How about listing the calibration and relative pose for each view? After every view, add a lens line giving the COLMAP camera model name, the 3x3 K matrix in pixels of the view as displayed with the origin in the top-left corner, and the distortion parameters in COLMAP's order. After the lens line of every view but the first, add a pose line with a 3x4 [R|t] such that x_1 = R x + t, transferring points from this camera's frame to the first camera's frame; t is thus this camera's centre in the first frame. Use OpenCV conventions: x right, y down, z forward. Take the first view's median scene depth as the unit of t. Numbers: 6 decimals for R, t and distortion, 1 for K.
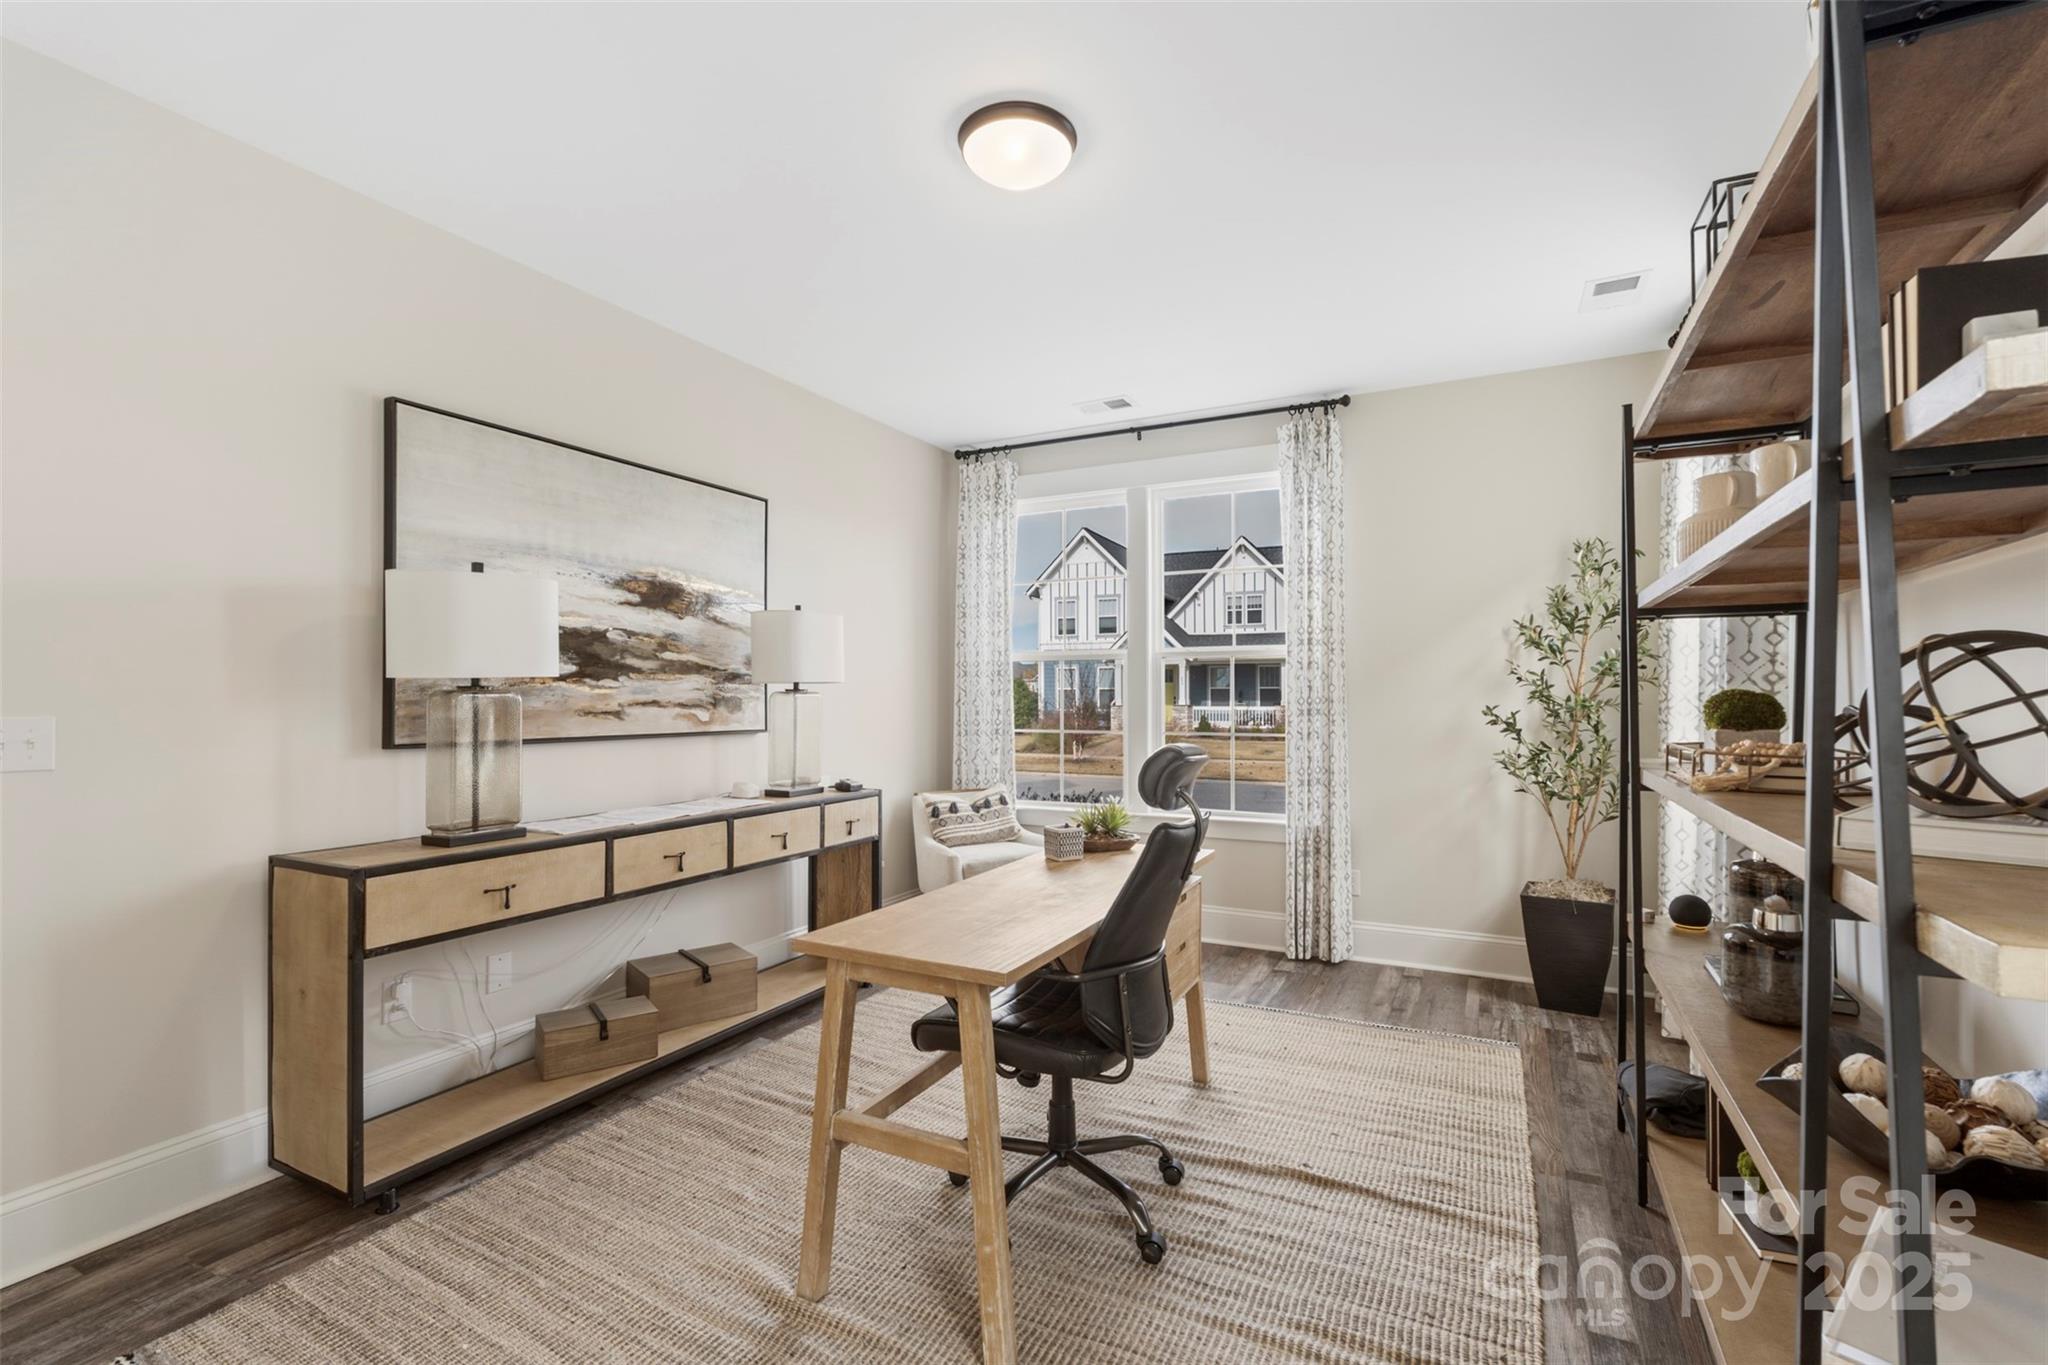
lens RADIAL K [[909.1, 0, 1029.4], [0, 909.1, 686.6], [0, 0, 1]] dist [-0.000288, -0.000101]
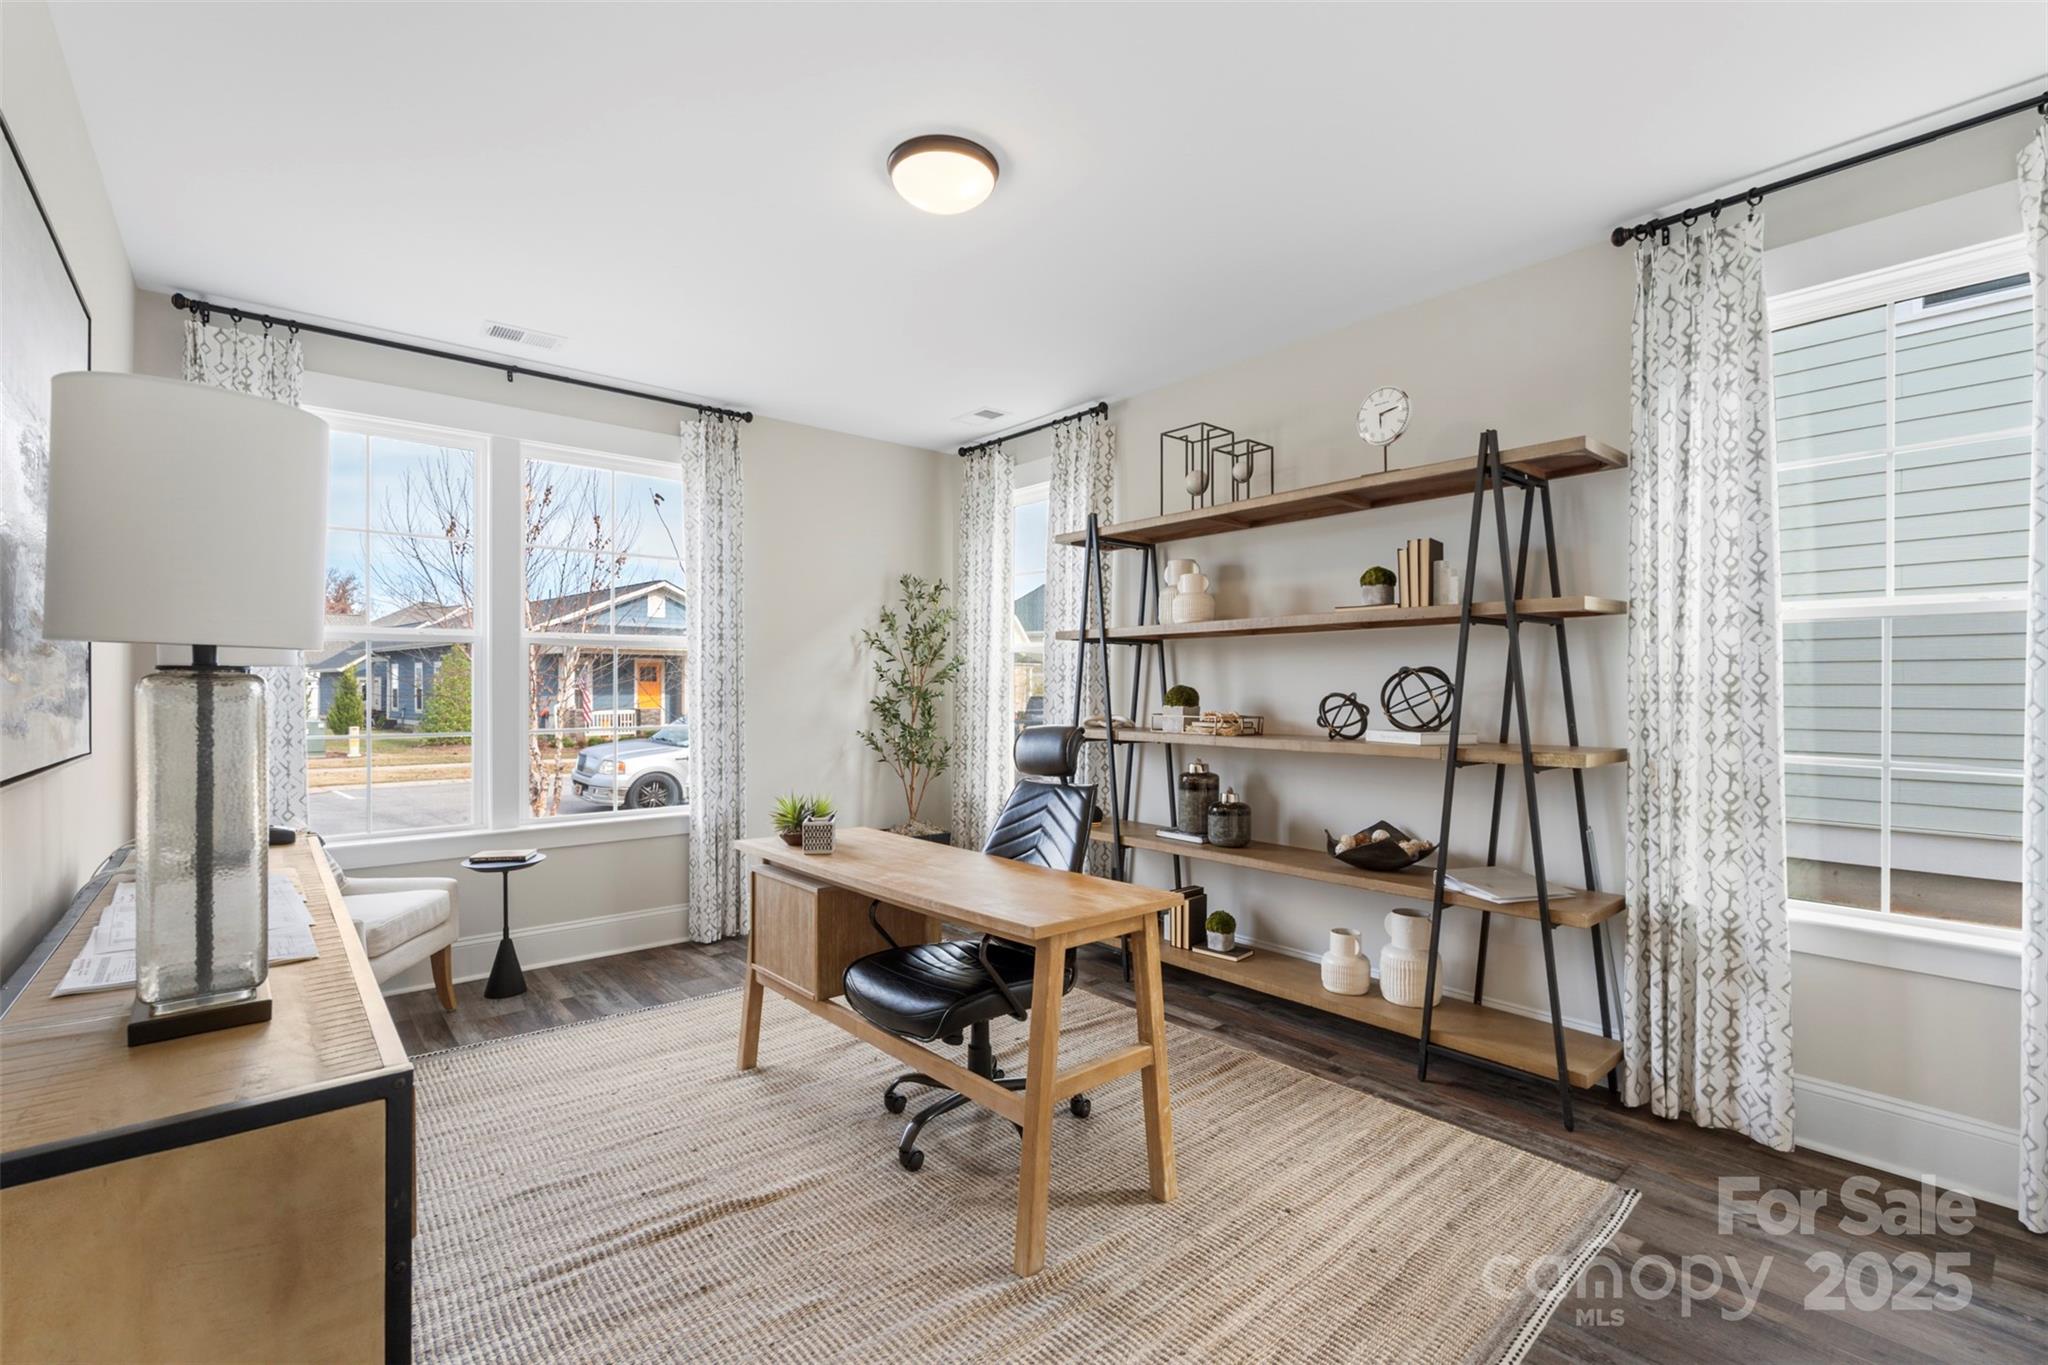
lens RADIAL K [[909.1, 0, 1032.8], [0, 909.1, 685.4], [0, 0, 1]] dist [-0.000288, -0.000101]
pose [[0.377214, 0.003583, 0.926119, -0.529715], [-0.008719, 0.999962, -0.000317, 0.003645], [-0.926085, -0.007955, 0.377230, 0.272211]]
